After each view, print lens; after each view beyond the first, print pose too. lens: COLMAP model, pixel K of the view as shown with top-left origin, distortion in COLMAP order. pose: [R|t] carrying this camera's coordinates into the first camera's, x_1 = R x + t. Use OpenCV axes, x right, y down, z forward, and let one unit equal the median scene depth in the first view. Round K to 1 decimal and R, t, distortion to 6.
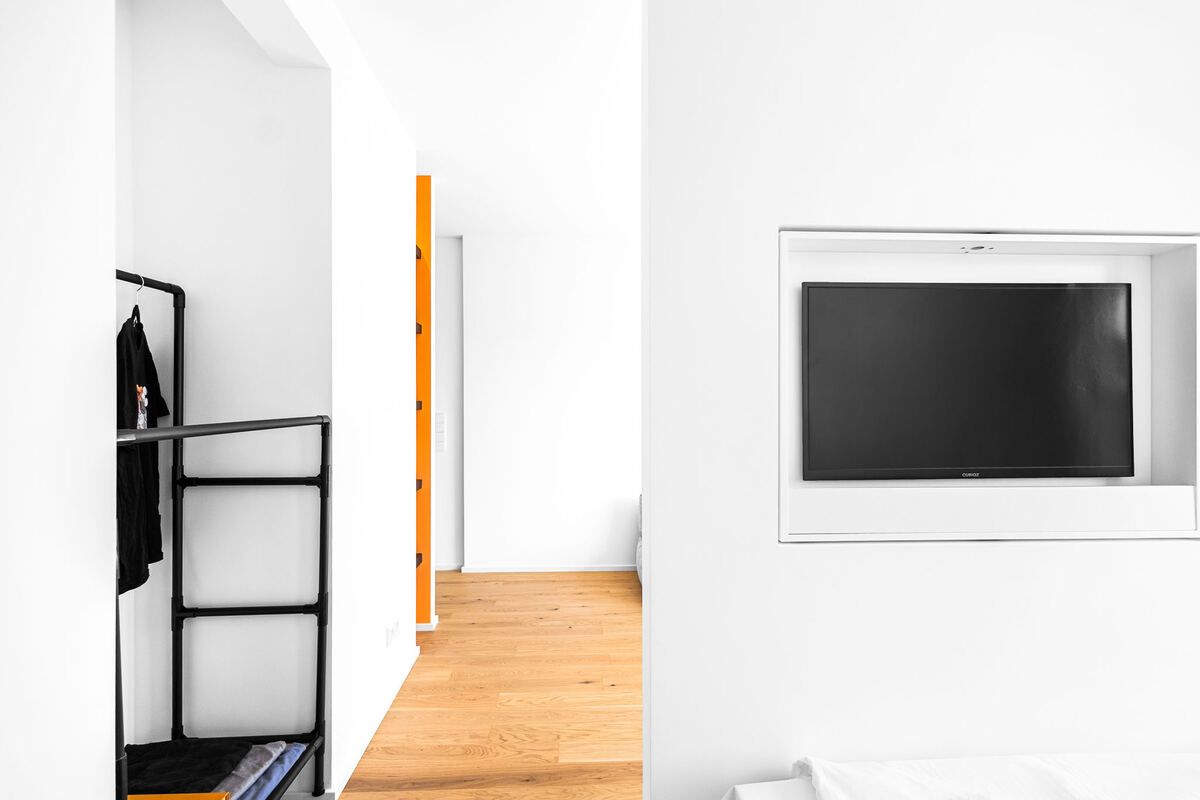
lens RADIAL K [[554.3, 0, 601.9], [0, 554.3, 391.2], [0, 0, 1]] dist [0.008306, -0.001215]
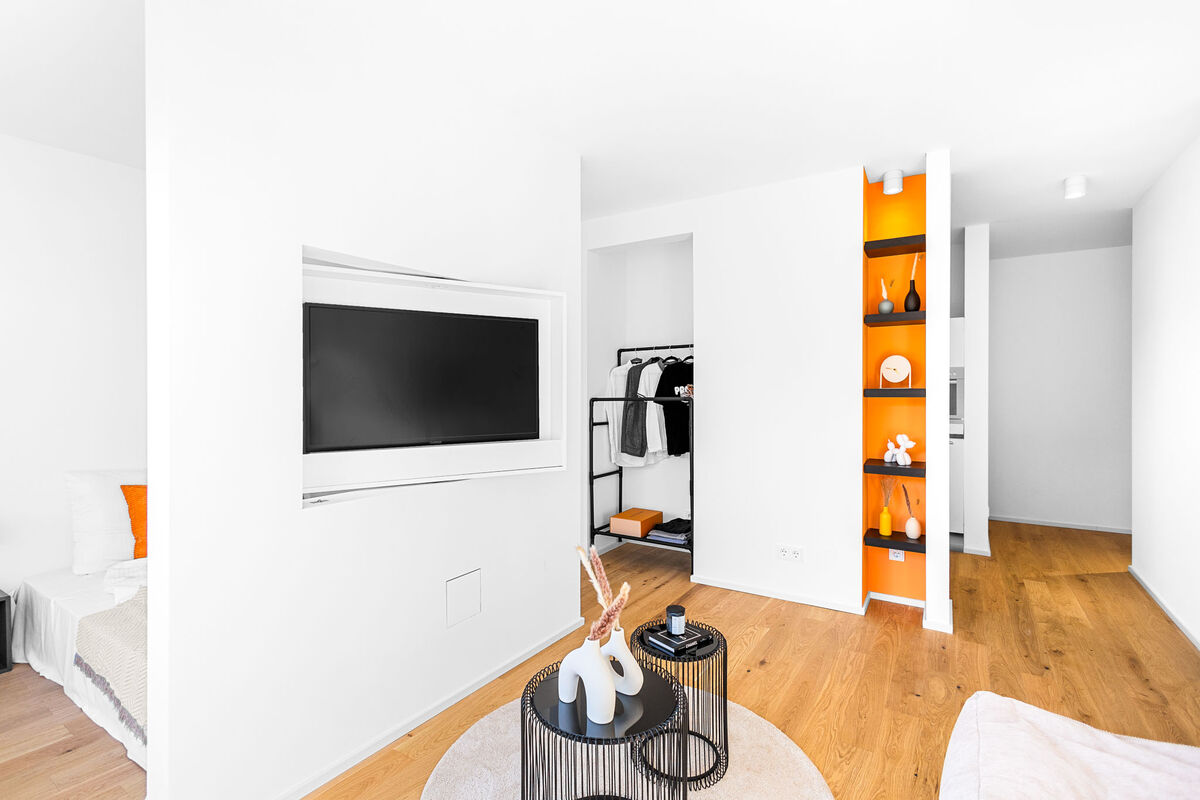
lens RADIAL K [[554.3, 0, 601.9], [0, 554.3, 391.2], [0, 0, 1]] dist [0.008306, -0.001215]
pose [[-0.561648, 0.023103, -0.827054, 1.196604], [0.017889, 0.999715, 0.015778, -0.008870], [0.827183, -0.005933, -0.561901, 1.612034]]
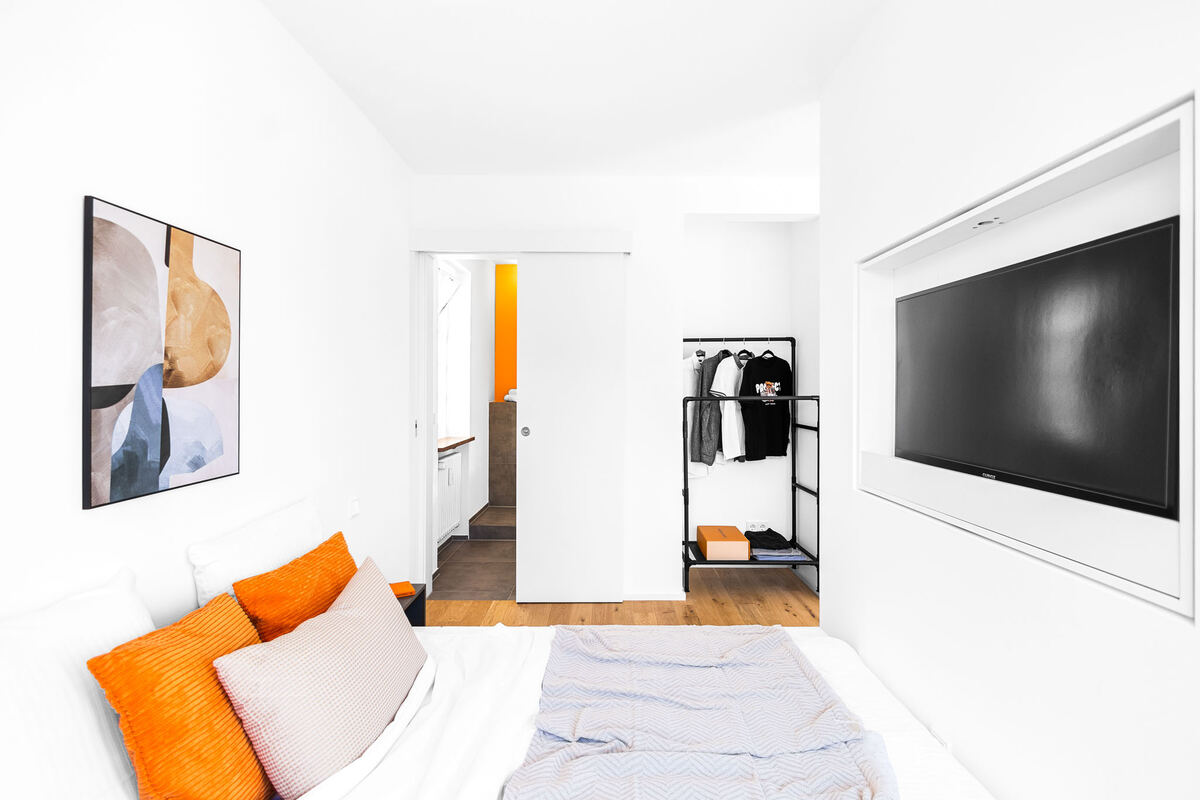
lens RADIAL K [[554.3, 0, 601.9], [0, 554.3, 391.2], [0, 0, 1]] dist [0.008306, -0.001215]
pose [[-0.022372, 0.025552, -0.999423, 1.184746], [0.003858, 0.999668, 0.025472, -0.013653], [0.999742, -0.003286, -0.022463, 0.269030]]
